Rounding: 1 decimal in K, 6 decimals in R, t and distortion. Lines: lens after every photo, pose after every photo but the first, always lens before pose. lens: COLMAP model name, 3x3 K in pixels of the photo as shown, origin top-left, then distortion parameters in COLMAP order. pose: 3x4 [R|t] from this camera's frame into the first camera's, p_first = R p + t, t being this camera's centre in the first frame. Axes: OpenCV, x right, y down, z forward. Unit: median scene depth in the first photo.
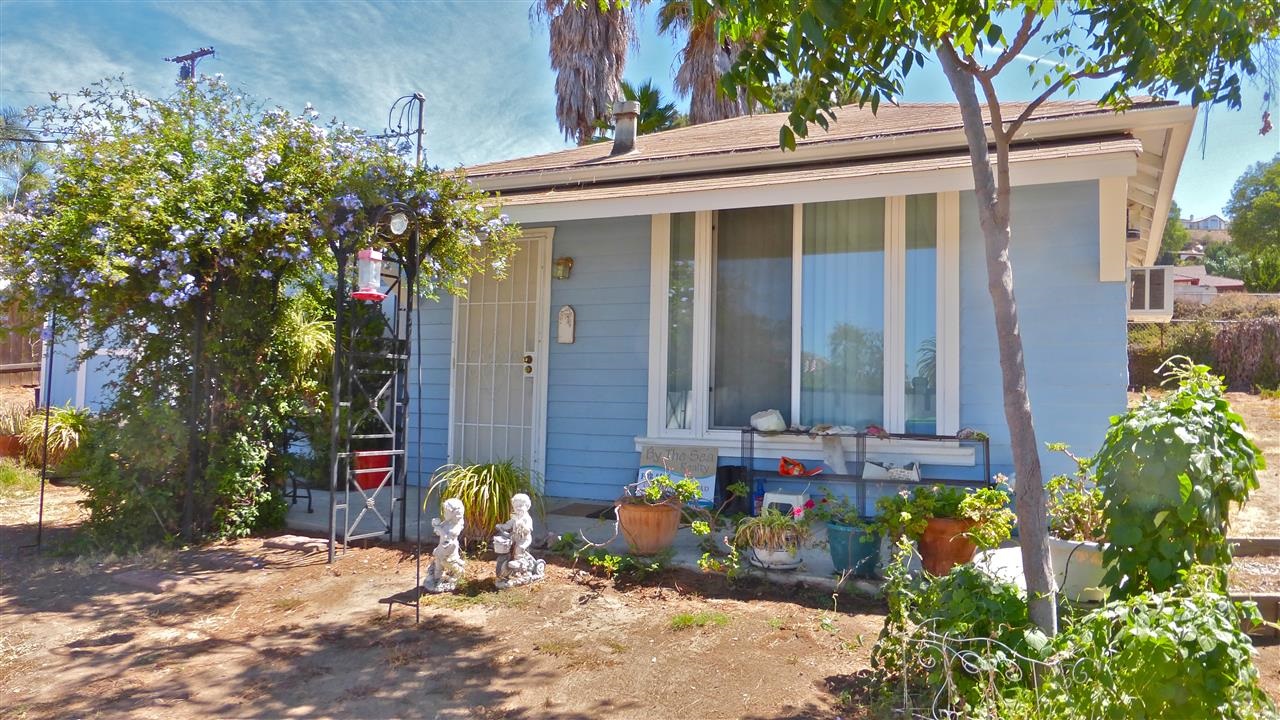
lens RADIAL K [[945.6, 0, 638.3], [0, 945.6, 358.0], [0, 0, 1]] dist [-0.004249, -0.001186]
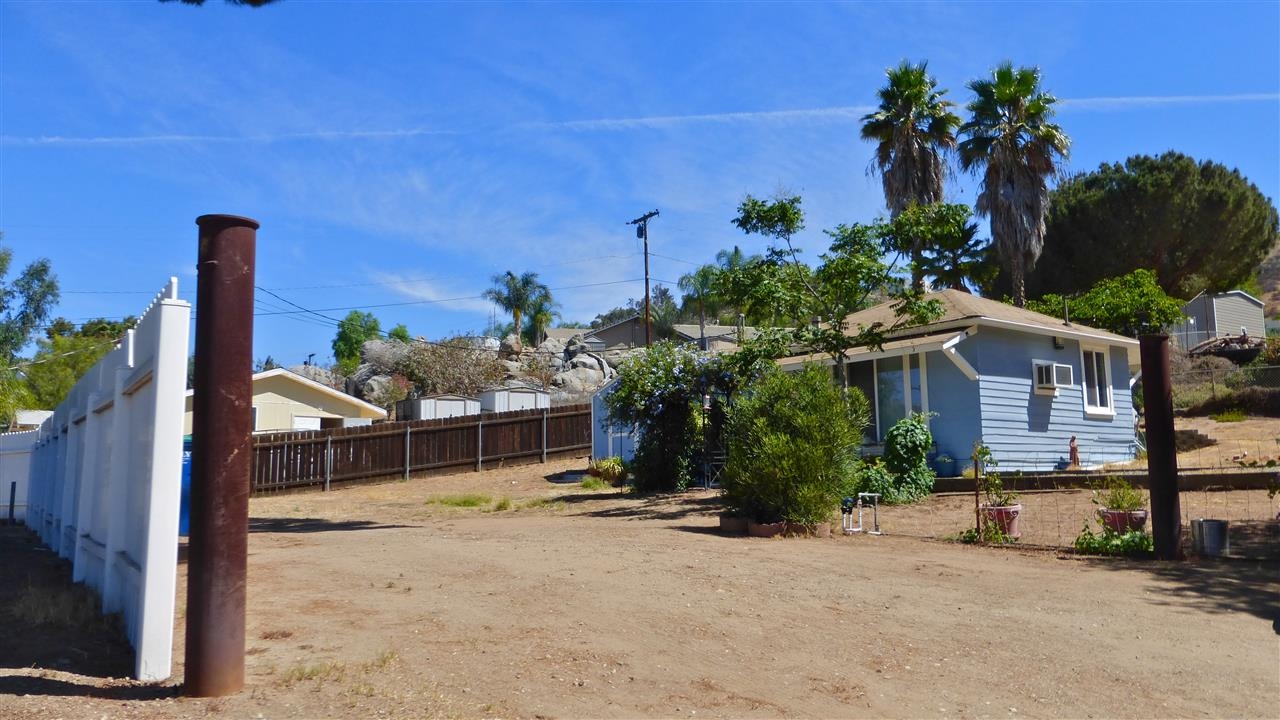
lens RADIAL K [[945.6, 0, 639.5], [0, 945.6, 360.8], [0, 0, 1]] dist [-0.004249, -0.001186]
pose [[0.894334, -0.095257, -0.437143, 0.715048], [0.062055, 0.994038, -0.089652, 0.039492], [0.443076, 0.053052, 0.894913, -1.553429]]
